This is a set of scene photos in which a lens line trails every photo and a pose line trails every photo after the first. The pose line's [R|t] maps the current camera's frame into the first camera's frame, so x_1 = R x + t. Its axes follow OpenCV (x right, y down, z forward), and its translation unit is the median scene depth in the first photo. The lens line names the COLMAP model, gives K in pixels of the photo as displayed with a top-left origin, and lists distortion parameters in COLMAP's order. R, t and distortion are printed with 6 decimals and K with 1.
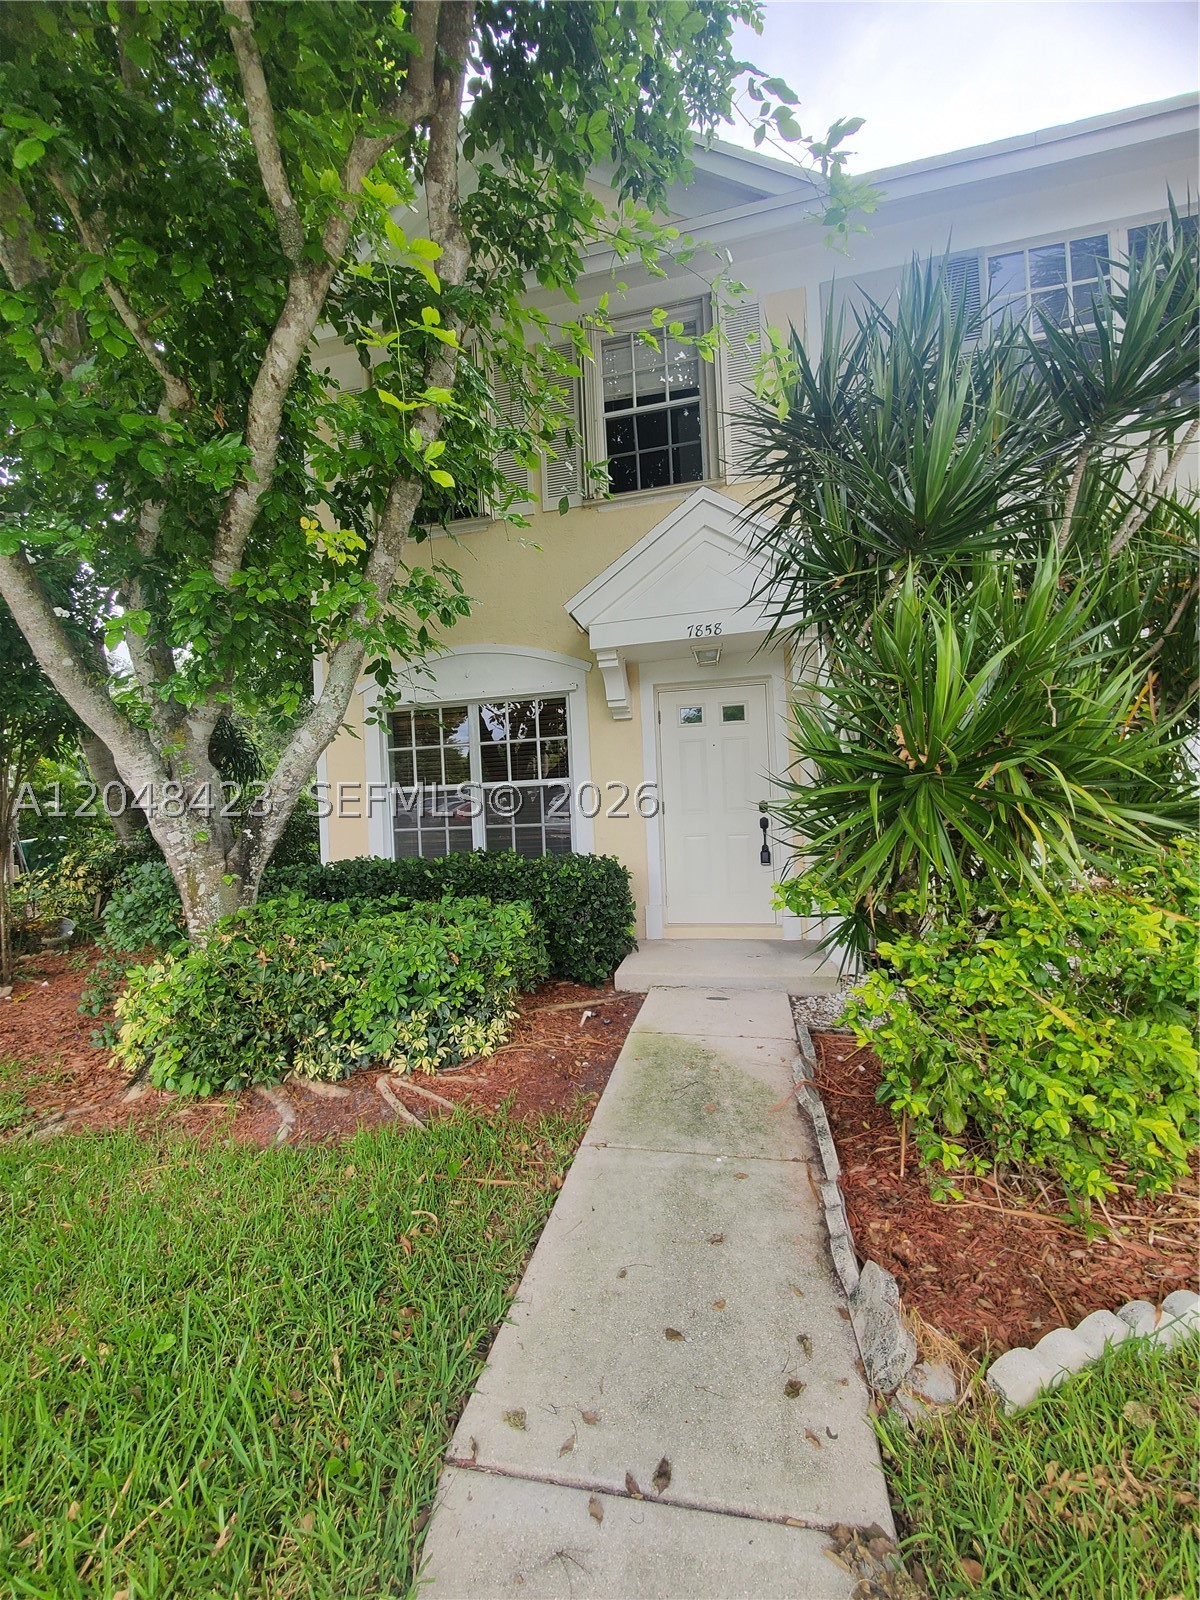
lens RADIAL K [[636.4, 0, 600.3], [0, 636.4, 795.0], [0, 0, 1]] dist [0.001037, -0.002900]
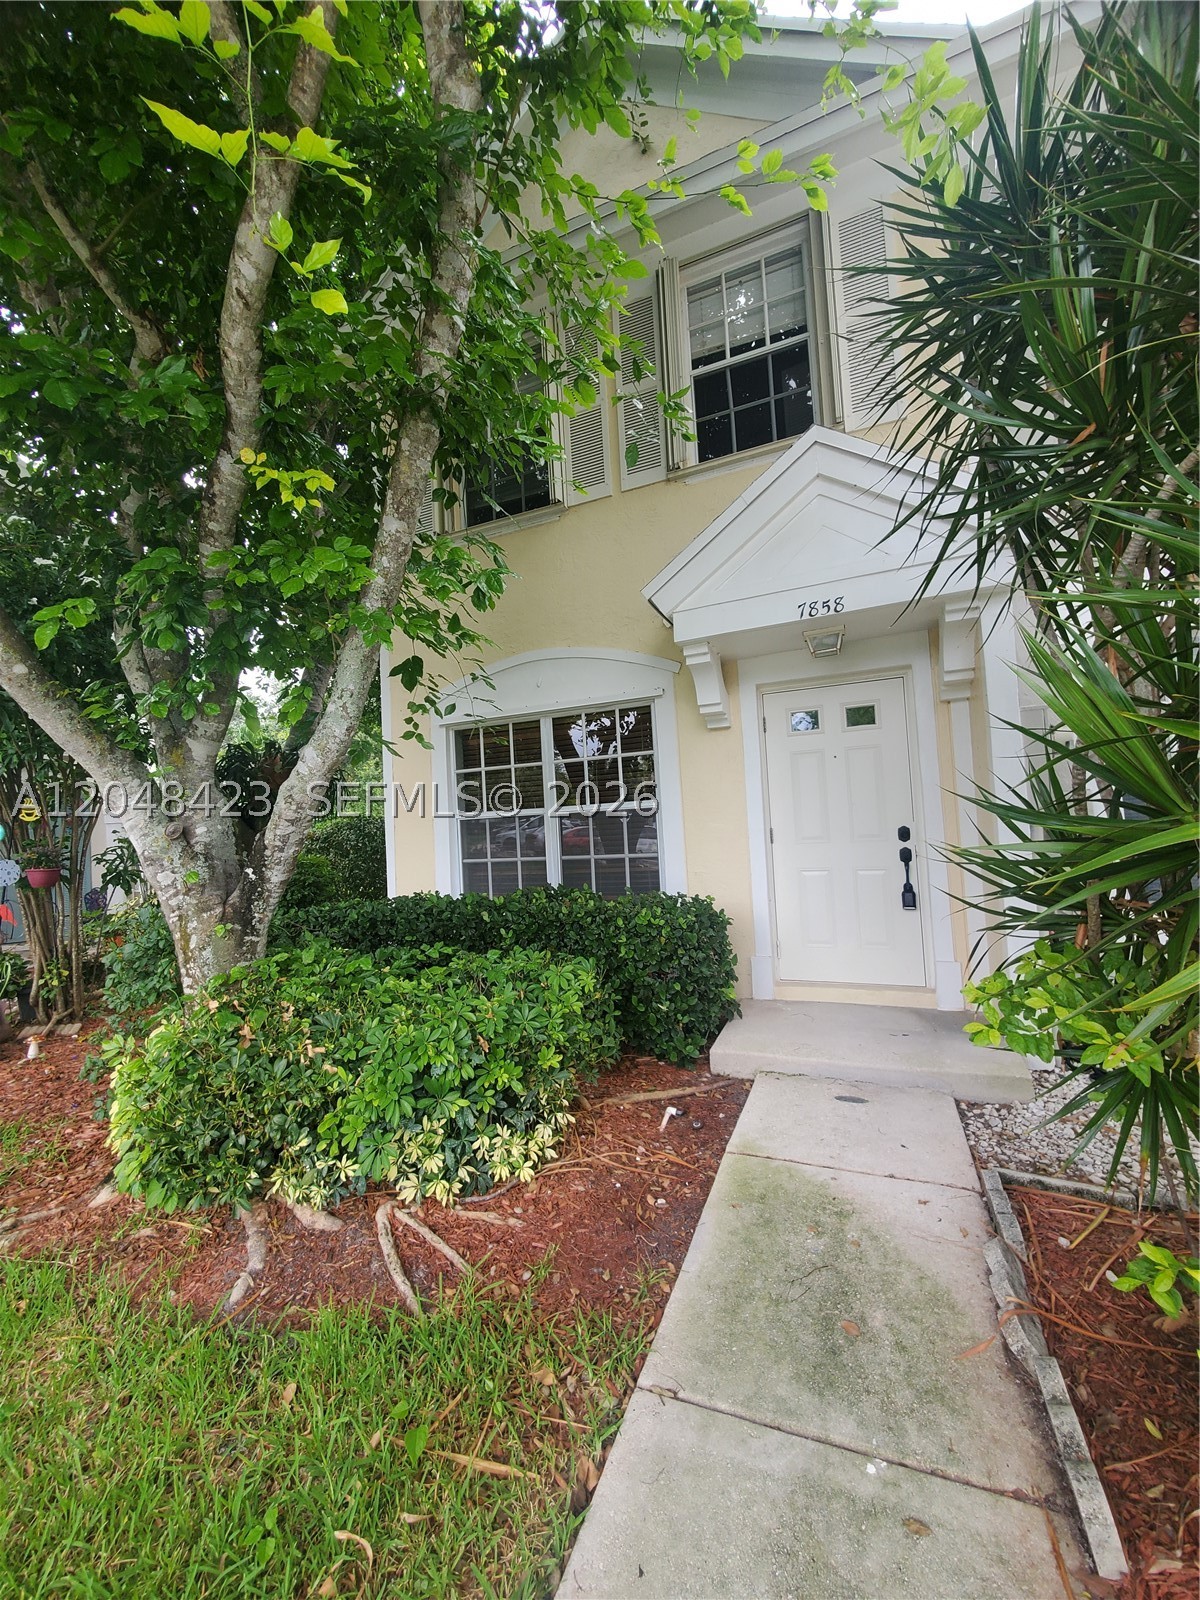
lens RADIAL K [[636.4, 0, 600.3], [0, 636.4, 795.0], [0, 0, 1]] dist [0.001037, -0.002900]
pose [[0.985286, -0.014993, -0.170256, 0.038872], [0.009170, 0.999347, -0.034940, -0.008503], [0.170669, 0.032865, 0.984780, 0.280742]]
